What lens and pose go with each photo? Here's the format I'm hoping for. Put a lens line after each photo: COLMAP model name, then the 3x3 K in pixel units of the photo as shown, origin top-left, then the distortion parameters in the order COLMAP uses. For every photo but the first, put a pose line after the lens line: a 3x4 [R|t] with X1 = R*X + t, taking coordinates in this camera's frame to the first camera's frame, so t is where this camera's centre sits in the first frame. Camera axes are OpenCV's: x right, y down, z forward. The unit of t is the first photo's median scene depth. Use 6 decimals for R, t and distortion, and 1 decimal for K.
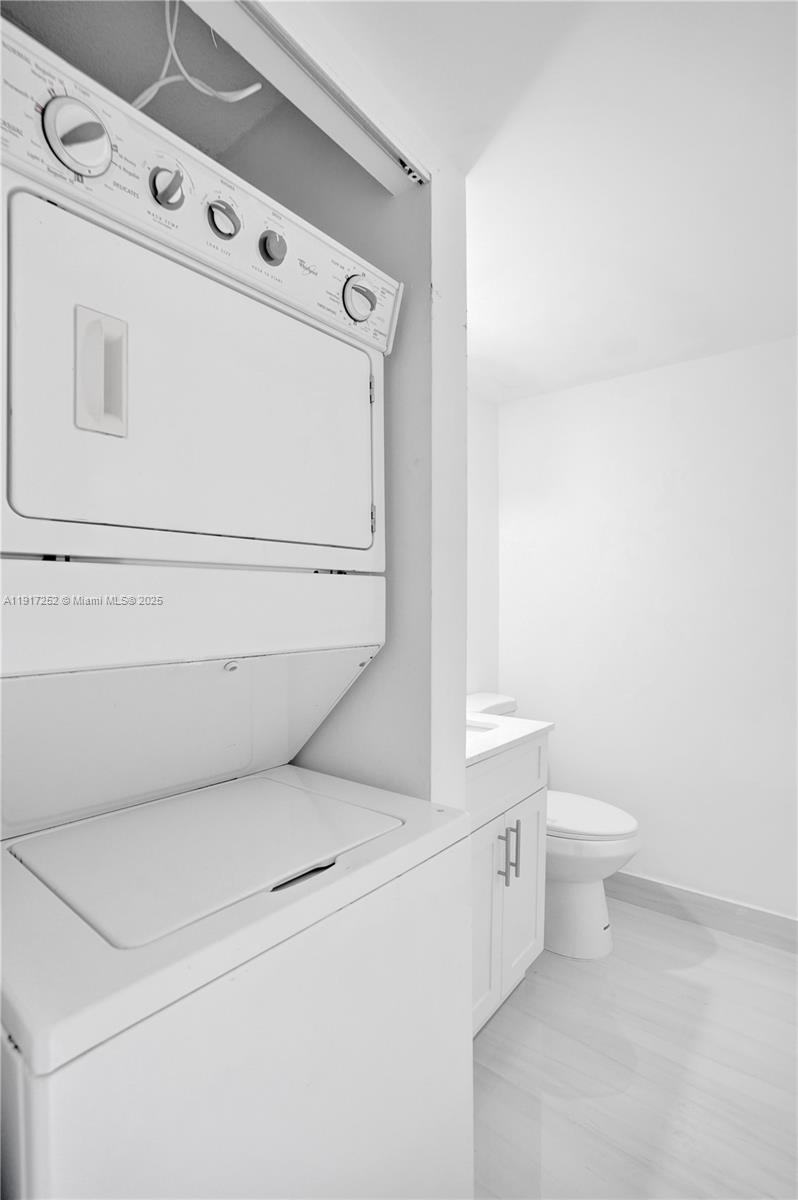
lens RADIAL K [[555.5, 0, 396.8], [0, 555.5, 601.6], [0, 0, 1]] dist [-0.045770, 0.001790]
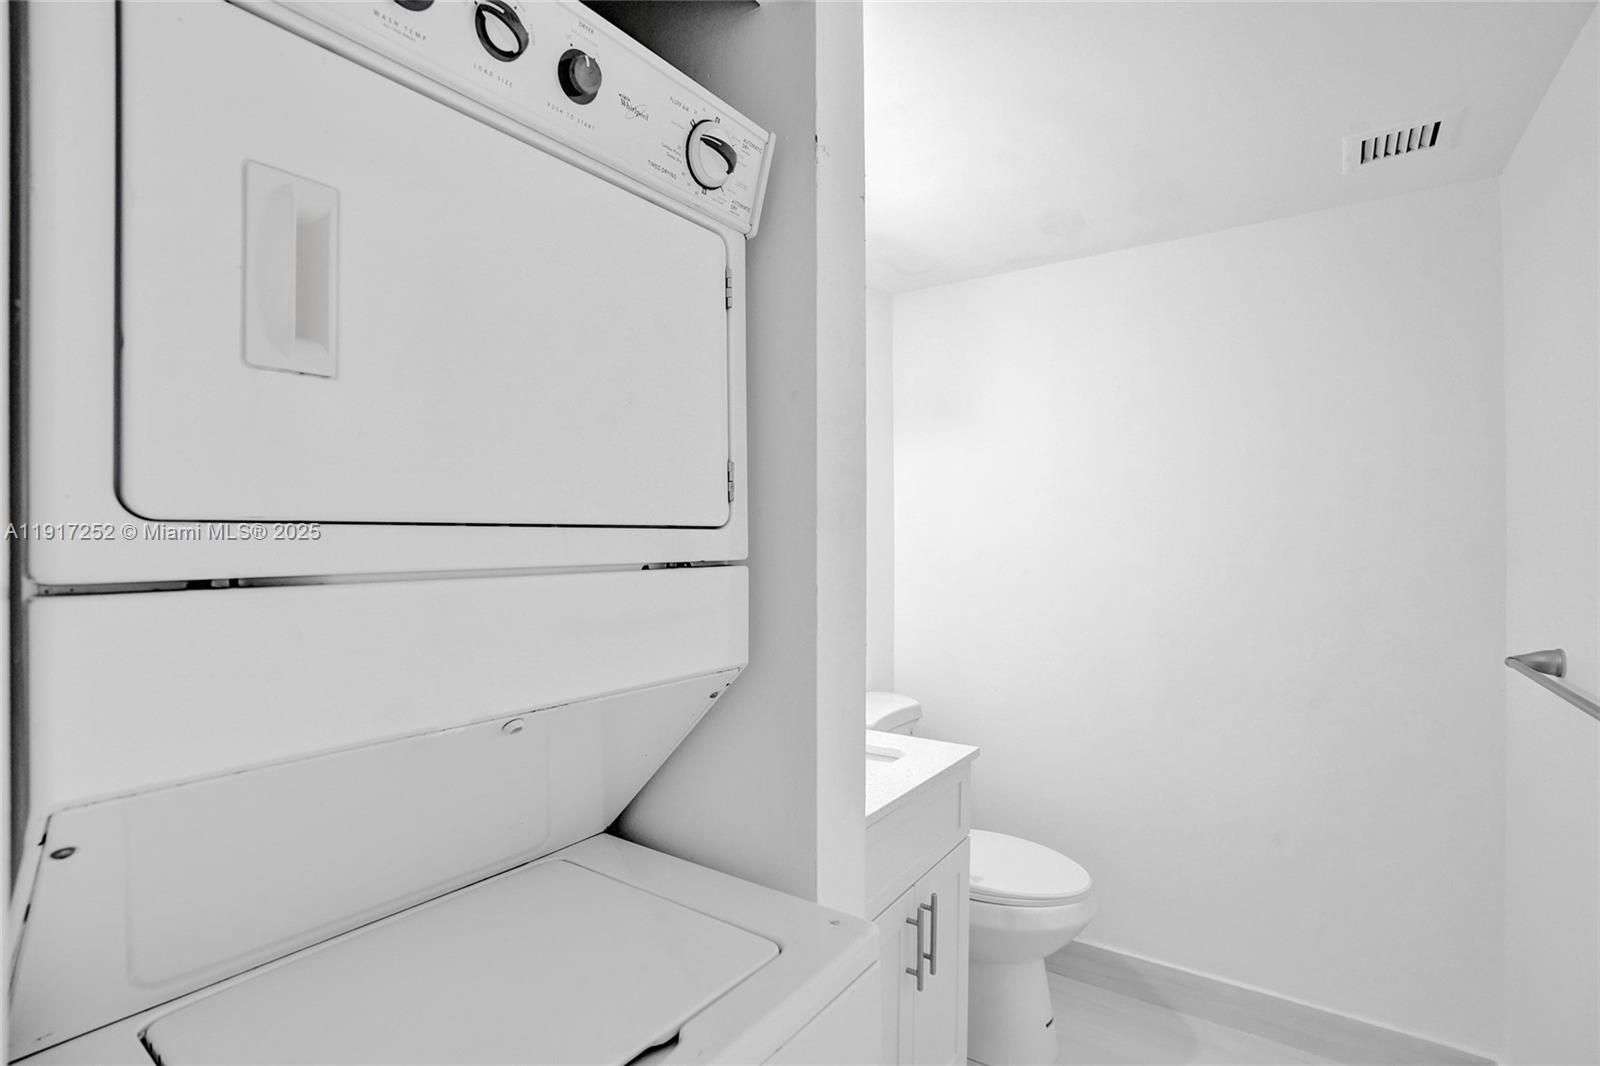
lens RADIAL K [[740.7, 0, 797.7], [0, 740.7, 532.4], [0, 0, 1]] dist [-0.045770, 0.001790]
pose [[0.997682, -0.002644, 0.067998, -0.022481], [0.003910, 0.999822, -0.018480, -0.069952], [-0.067937, 0.018703, 0.997514, 0.102313]]
